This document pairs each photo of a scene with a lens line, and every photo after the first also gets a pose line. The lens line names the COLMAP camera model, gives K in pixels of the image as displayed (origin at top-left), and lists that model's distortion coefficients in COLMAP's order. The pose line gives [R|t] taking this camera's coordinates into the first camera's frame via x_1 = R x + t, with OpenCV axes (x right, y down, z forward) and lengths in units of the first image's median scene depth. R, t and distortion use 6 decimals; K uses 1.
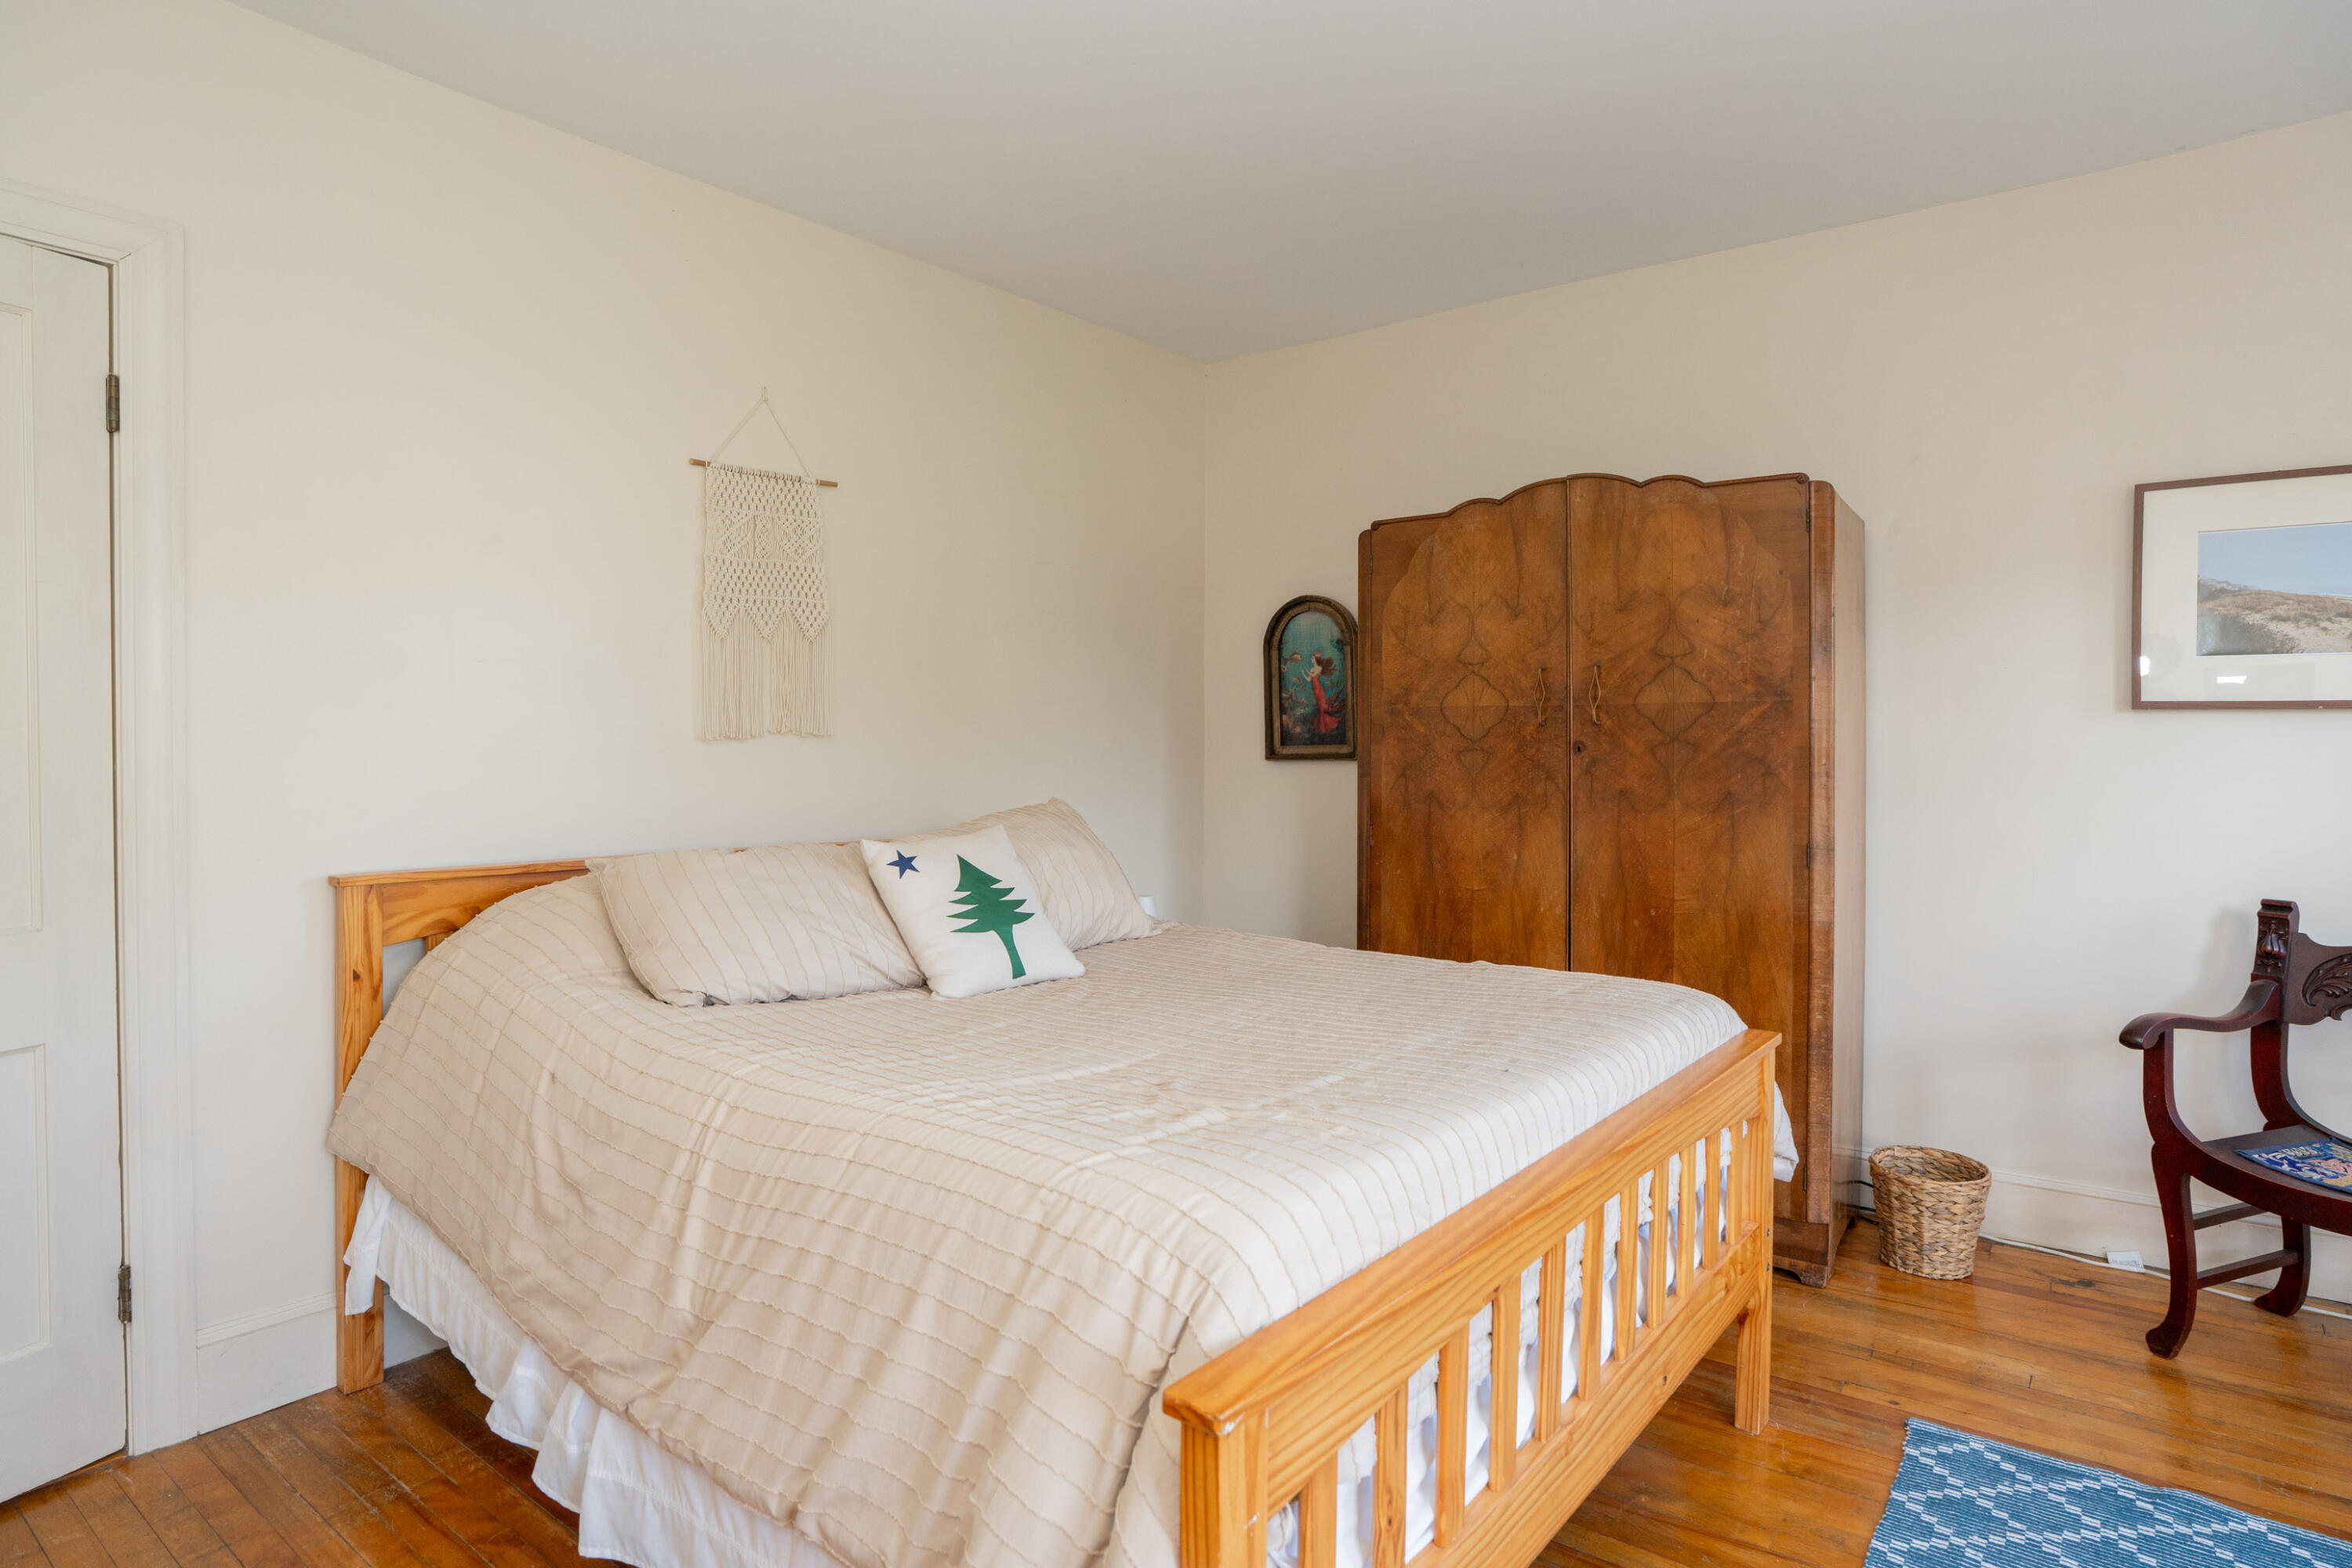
lens RADIAL K [[1264.0, 0, 1176.3], [0, 1264.0, 749.0], [0, 0, 1]] dist [-0.059082, 0.029039]
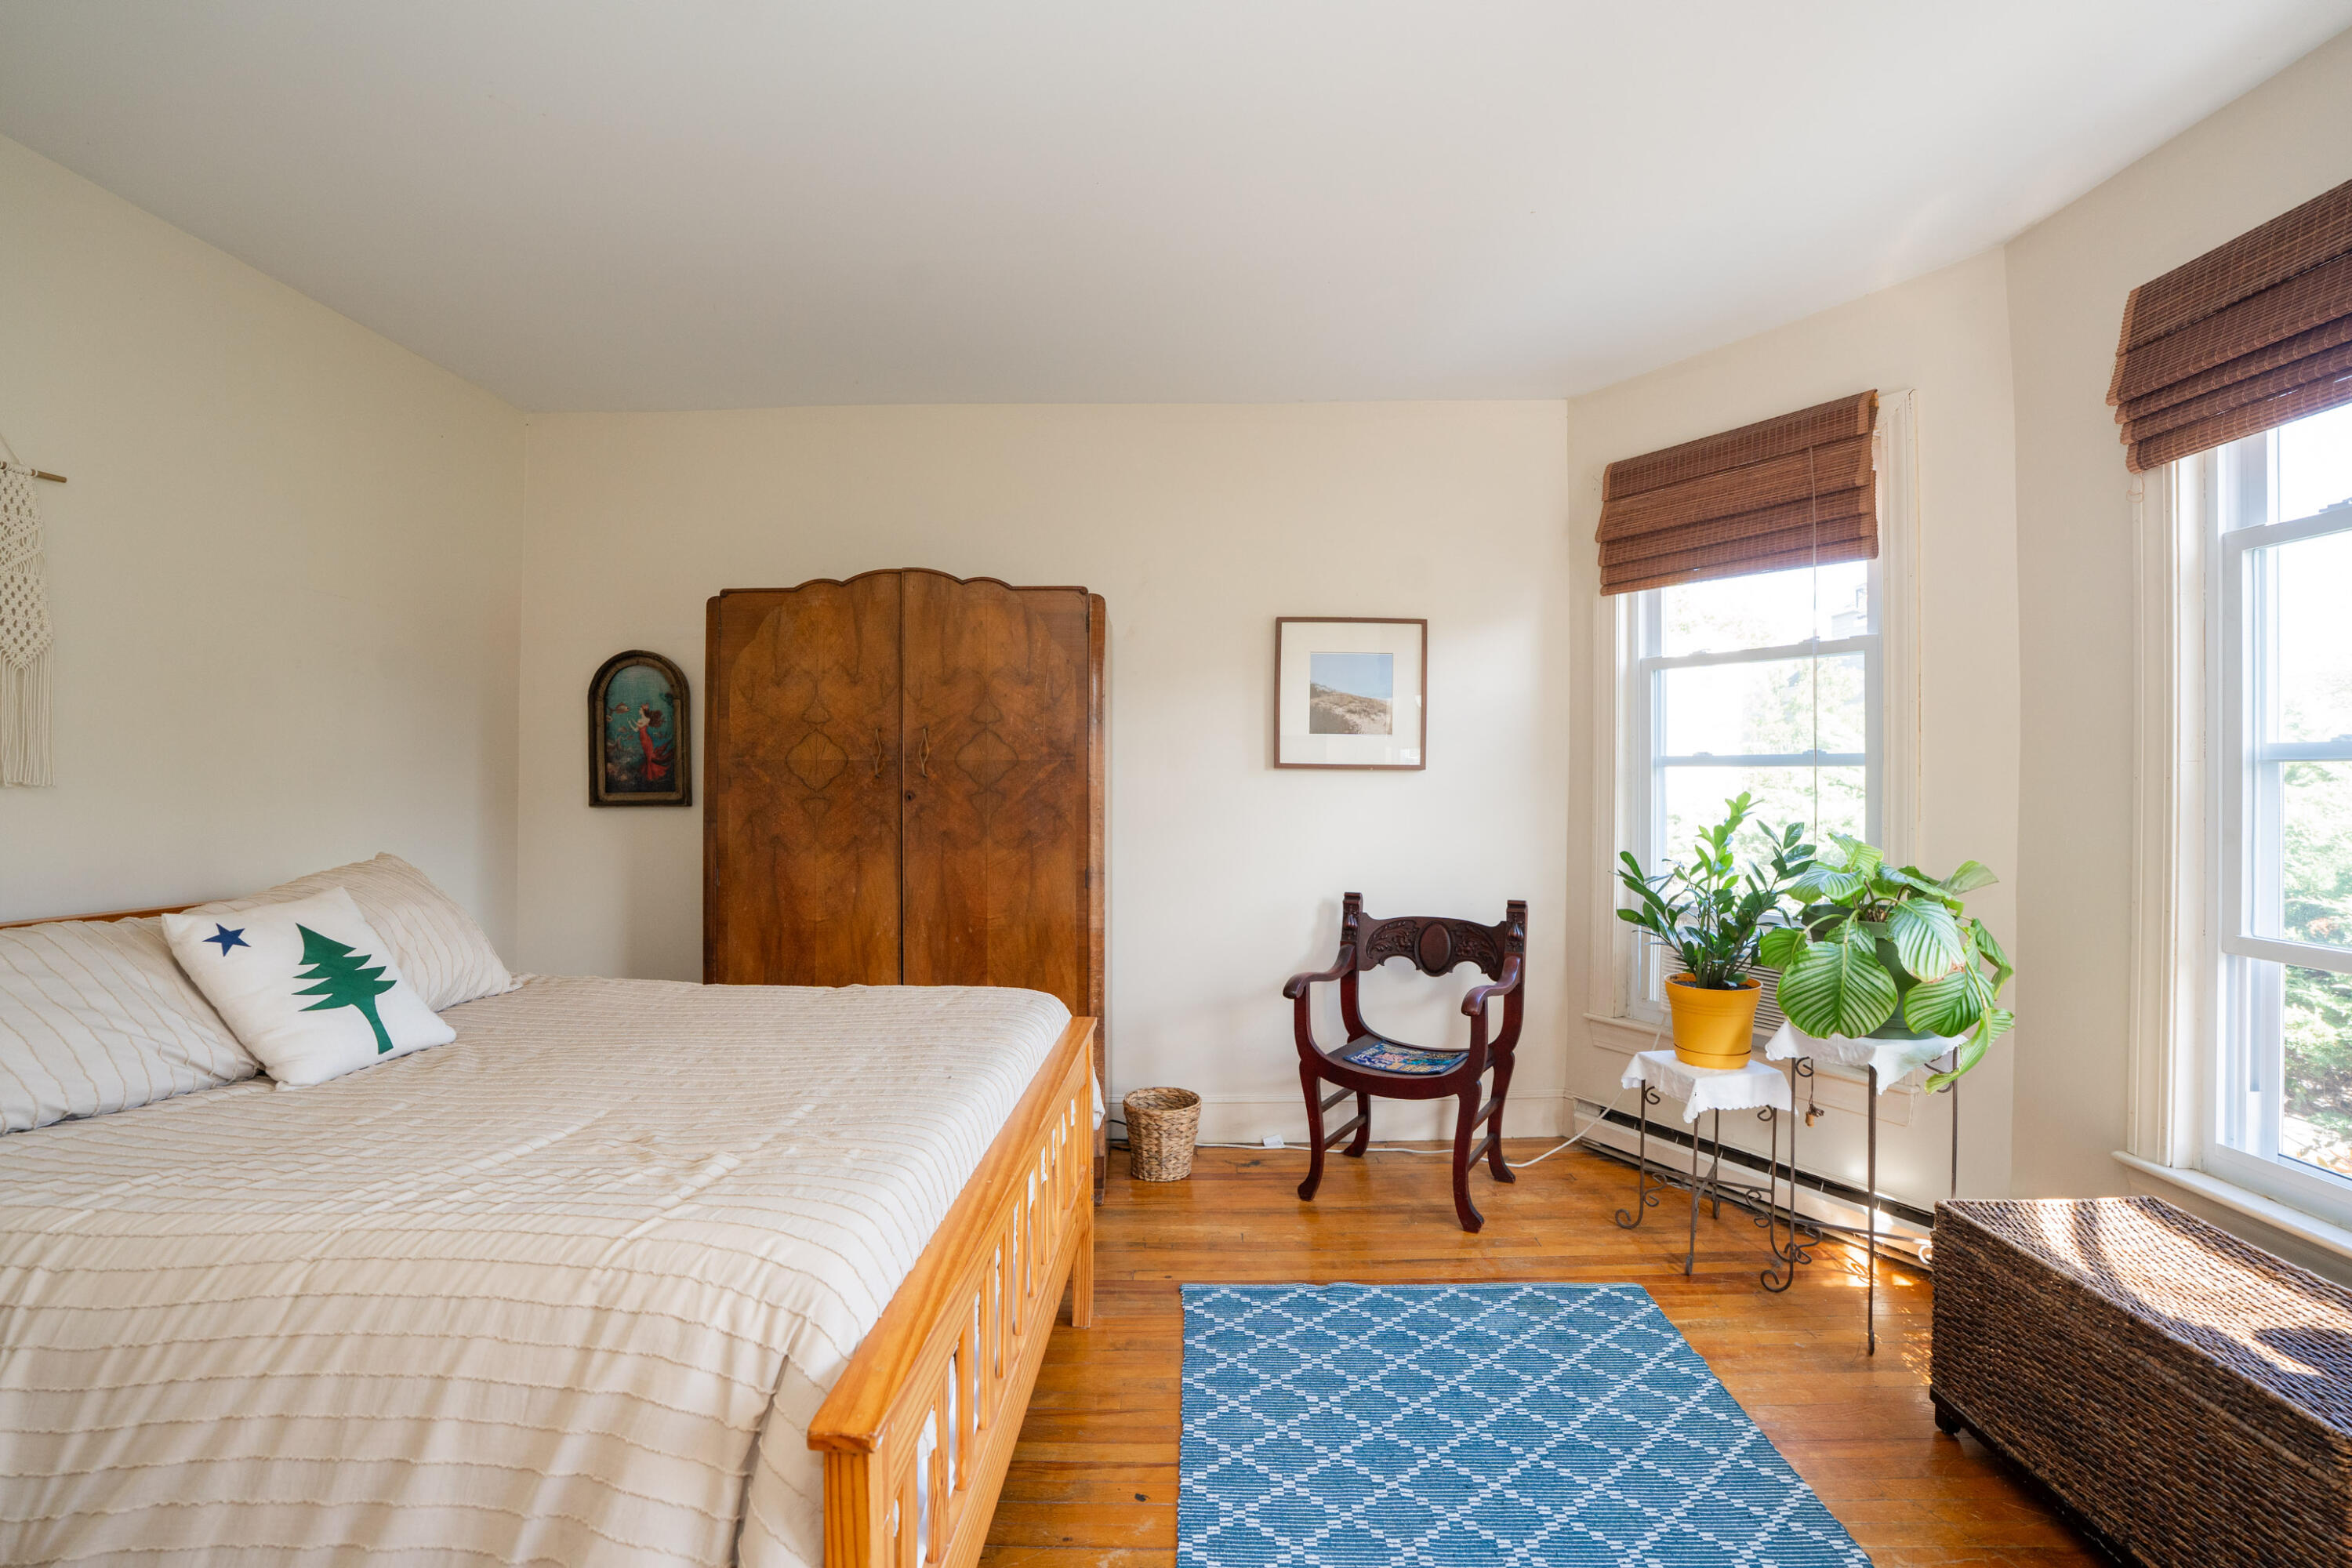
lens RADIAL K [[1089.6, 0, 1157.5], [0, 1089.6, 774.0], [0, 0, 1]] dist [-0.066975, 0.026716]
pose [[0.805243, 0.005594, 0.592919, -0.122239], [0.001190, 0.999938, -0.011051, -0.012602], [-0.592944, 0.009604, 0.805186, 0.036191]]
